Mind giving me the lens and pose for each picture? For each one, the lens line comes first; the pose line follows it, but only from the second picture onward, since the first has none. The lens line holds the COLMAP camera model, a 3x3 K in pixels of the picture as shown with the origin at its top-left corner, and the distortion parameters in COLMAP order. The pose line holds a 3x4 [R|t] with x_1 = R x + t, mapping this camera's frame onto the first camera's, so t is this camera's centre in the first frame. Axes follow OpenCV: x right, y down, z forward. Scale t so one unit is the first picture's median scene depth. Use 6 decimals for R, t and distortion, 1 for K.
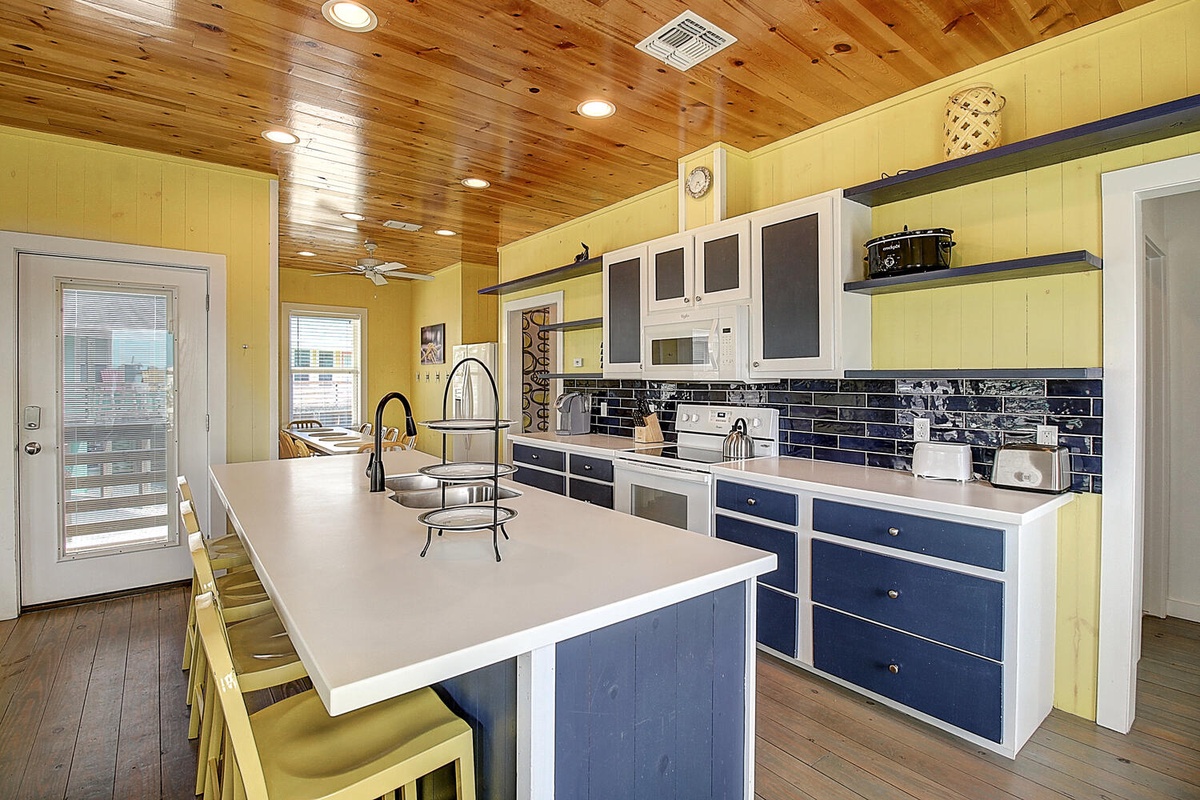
lens RADIAL K [[568.9, 0, 596.0], [0, 568.9, 376.5], [0, 0, 1]] dist [-0.001458, -0.011514]
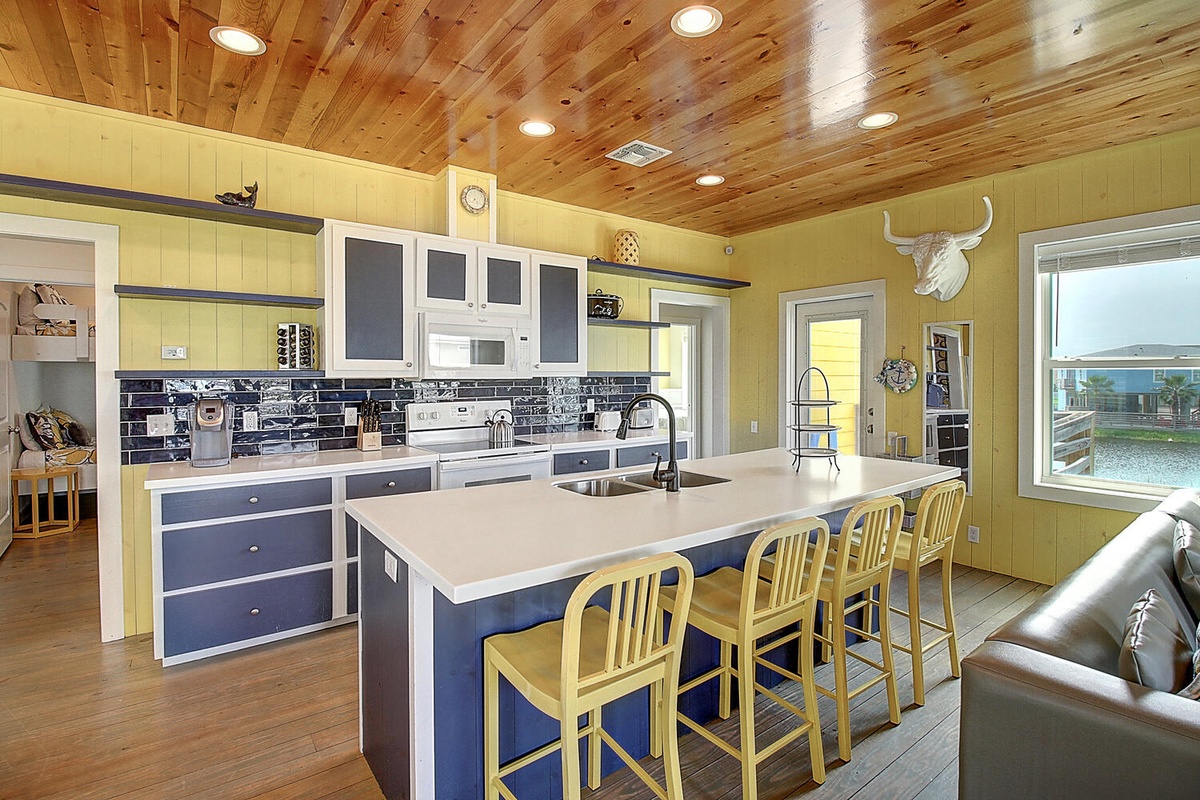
lens RADIAL K [[584.6, 0, 571.9], [0, 584.6, 395.5], [0, 0, 1]] dist [-0.006059, -0.001692]
pose [[0.027677, -0.030592, 0.999149, -0.973538], [-0.001910, 0.999528, 0.030656, 0.003894], [-0.999615, -0.002757, 0.027606, 0.793294]]
